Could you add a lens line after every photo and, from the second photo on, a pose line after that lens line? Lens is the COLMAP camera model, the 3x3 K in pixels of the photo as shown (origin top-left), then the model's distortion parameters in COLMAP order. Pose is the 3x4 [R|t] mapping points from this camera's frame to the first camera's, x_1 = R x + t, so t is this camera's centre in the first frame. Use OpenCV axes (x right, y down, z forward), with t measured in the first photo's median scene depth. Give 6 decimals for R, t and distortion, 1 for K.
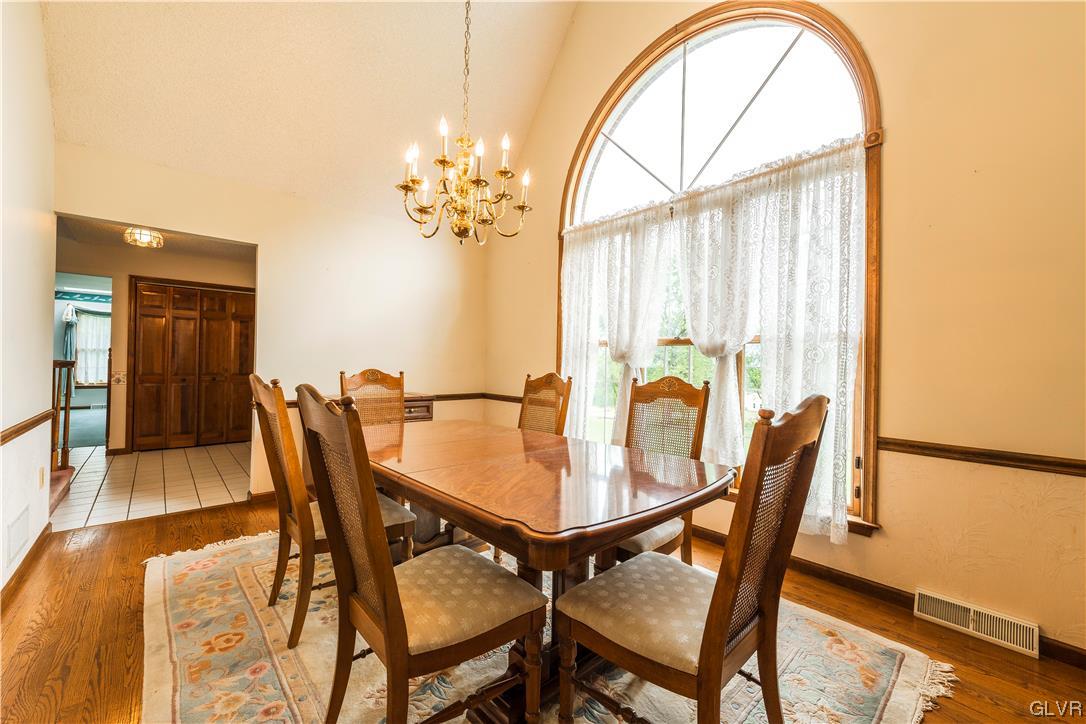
lens RADIAL K [[436.2, 0, 537.0], [0, 436.2, 361.3], [0, 0, 1]] dist [-0.000624, 0.000447]
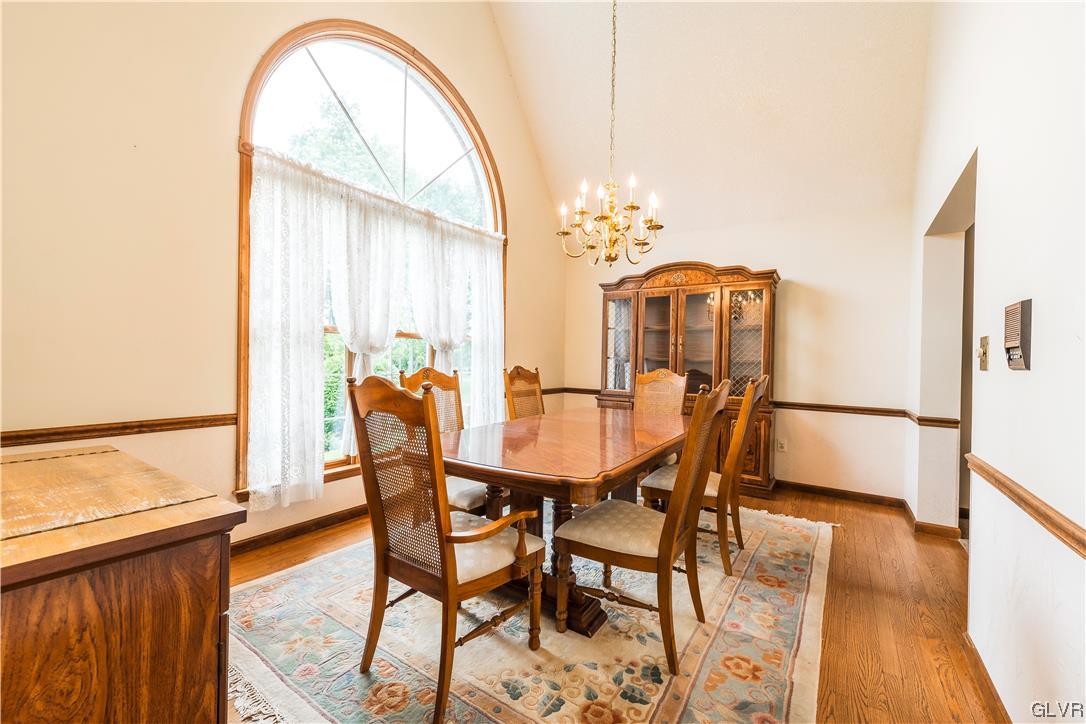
lens RADIAL K [[436.2, 0, 537.0], [0, 436.2, 361.3], [0, 0, 1]] dist [-0.000624, 0.000447]
pose [[-0.243181, -0.032728, 0.969429, -1.193628], [-0.029687, 0.999214, 0.026287, -0.021811], [-0.969527, -0.022387, -0.243961, 1.331143]]
